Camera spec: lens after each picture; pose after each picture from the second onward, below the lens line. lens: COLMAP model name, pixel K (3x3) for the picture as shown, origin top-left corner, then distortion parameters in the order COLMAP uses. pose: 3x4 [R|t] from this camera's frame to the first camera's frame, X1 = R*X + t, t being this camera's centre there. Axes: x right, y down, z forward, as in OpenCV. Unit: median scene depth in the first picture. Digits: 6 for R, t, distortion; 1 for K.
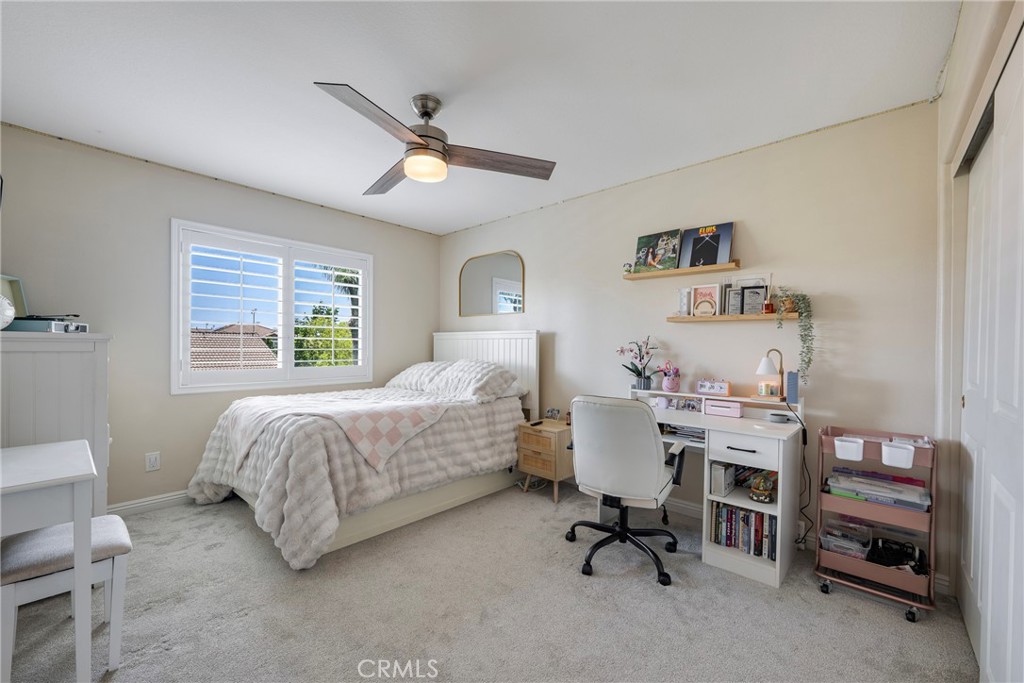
lens RADIAL K [[409.6, 0, 512.0], [0, 409.6, 342.8], [0, 0, 1]] dist [-0.001686, 0.000127]
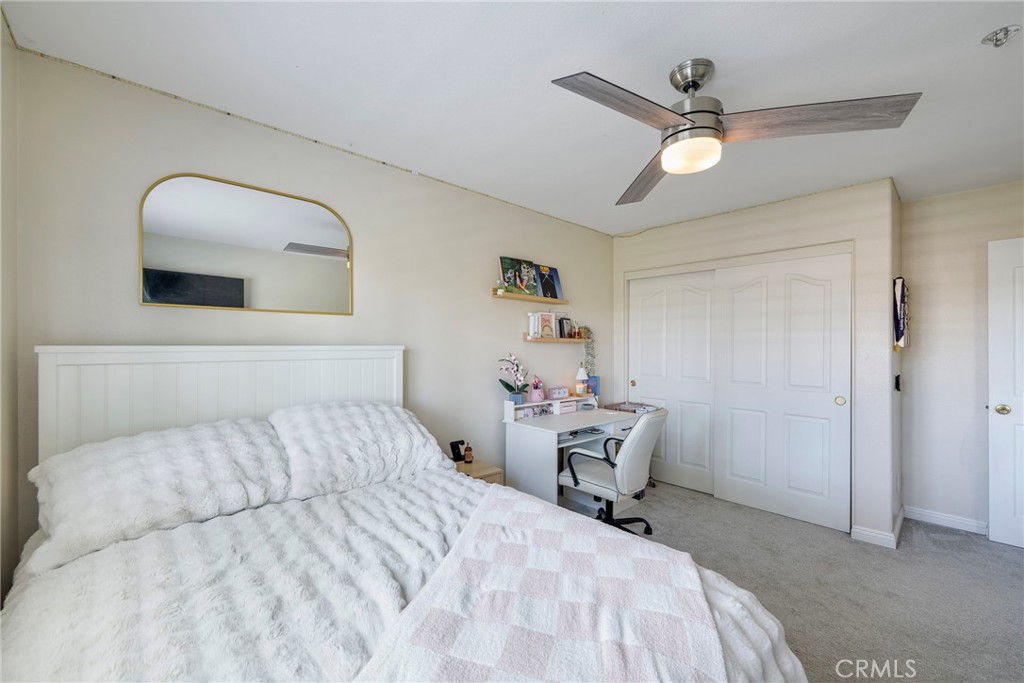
lens RADIAL K [[409.6, 0, 511.9], [0, 409.6, 347.2], [0, 0, 1]] dist [-0.001686, 0.000127]
pose [[0.082432, -0.011684, 0.996528, -0.764262], [-0.006657, 0.999903, 0.012274, -0.048852], [-0.996574, -0.007646, 0.082347, 0.966584]]
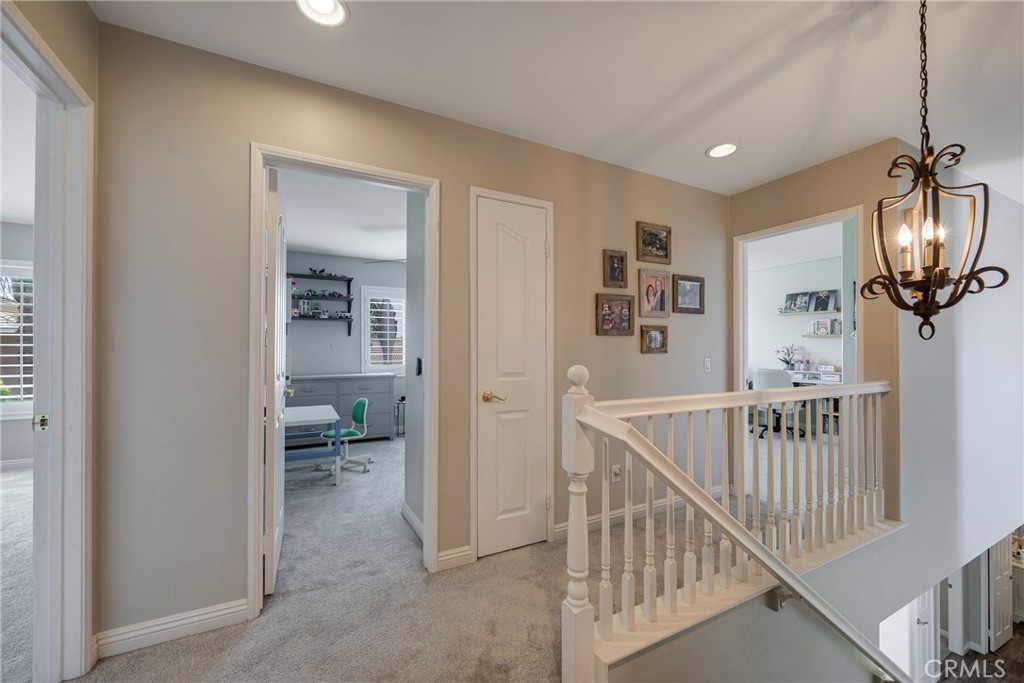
lens RADIAL K [[409.6, 0, 520.2], [0, 409.6, 342.0], [0, 0, 1]] dist [-0.001686, 0.000127]
pose [[0.950036, -0.016940, -0.311679, -0.332228], [0.014019, 0.999834, -0.011611, -0.023346], [0.311824, 0.006661, 0.950117, -1.411276]]
